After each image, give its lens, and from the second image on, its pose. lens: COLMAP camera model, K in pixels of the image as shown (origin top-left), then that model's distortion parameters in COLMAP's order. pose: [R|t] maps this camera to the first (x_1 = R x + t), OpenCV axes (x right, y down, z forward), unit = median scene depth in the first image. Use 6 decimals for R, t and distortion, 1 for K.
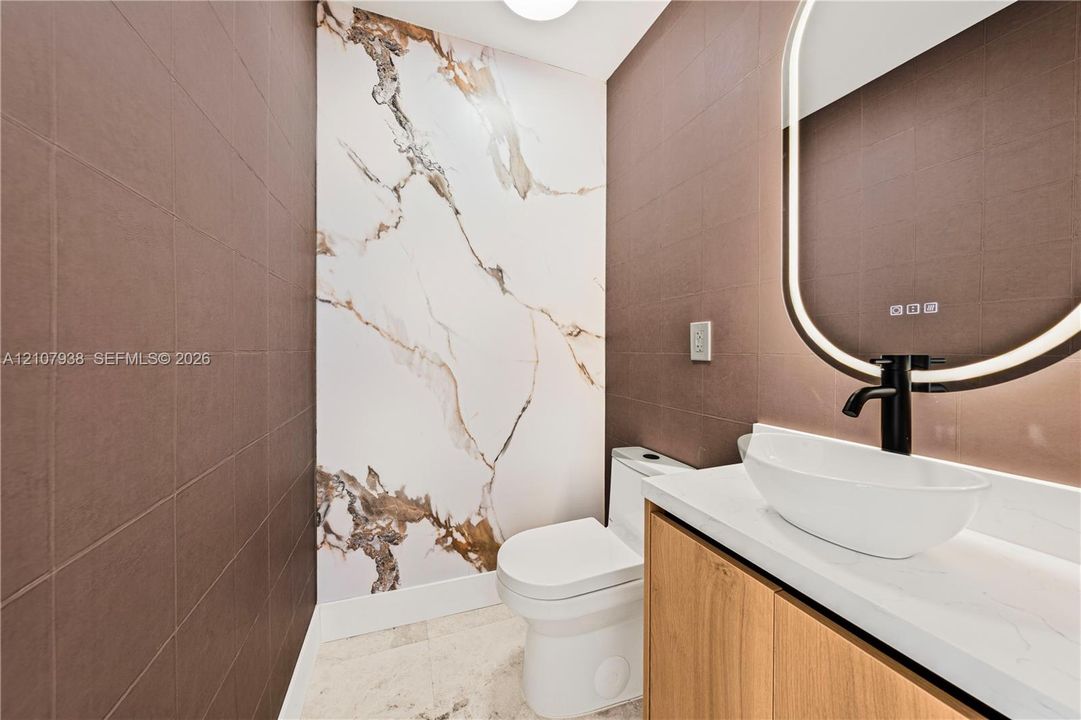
lens RADIAL K [[373.2, 0, 543.7], [0, 373.2, 354.8], [0, 0, 1]] dist [-0.006064, 0.000718]
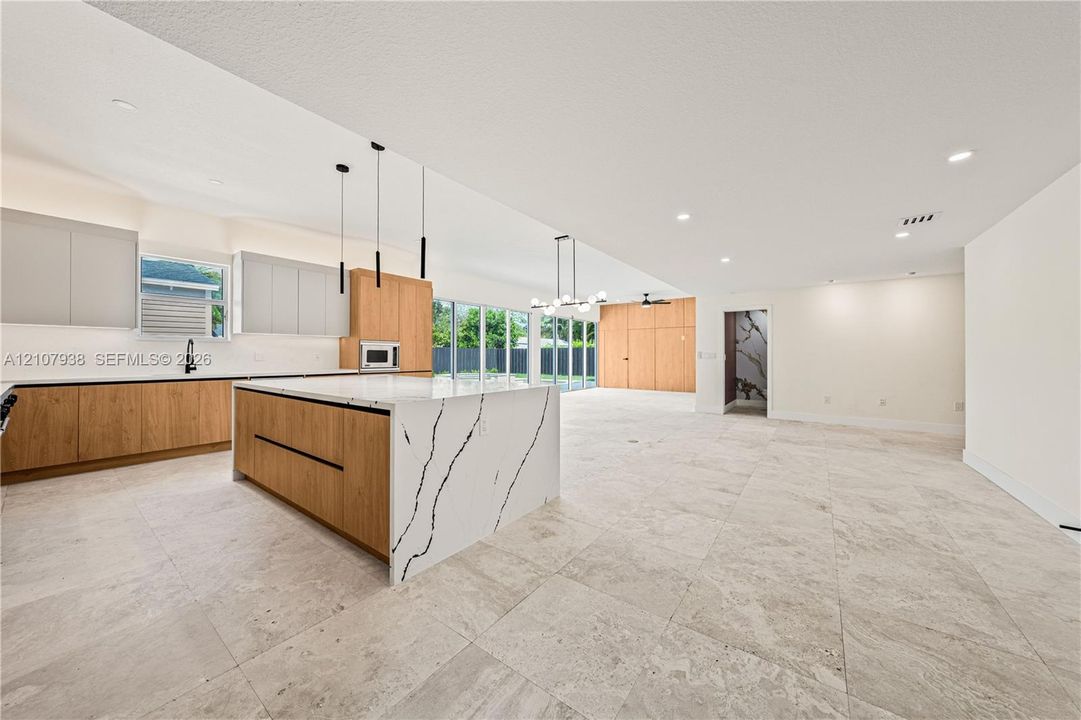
lens RADIAL K [[373.2, 0, 540.2], [0, 373.2, 353.7], [0, 0, 1]] dist [-0.006064, 0.000718]
pose [[0.530637, -0.004849, -0.847586, 2.821843], [-0.004006, 0.999958, -0.008228, -0.027226], [0.847590, 0.007761, 0.530595, -4.896223]]
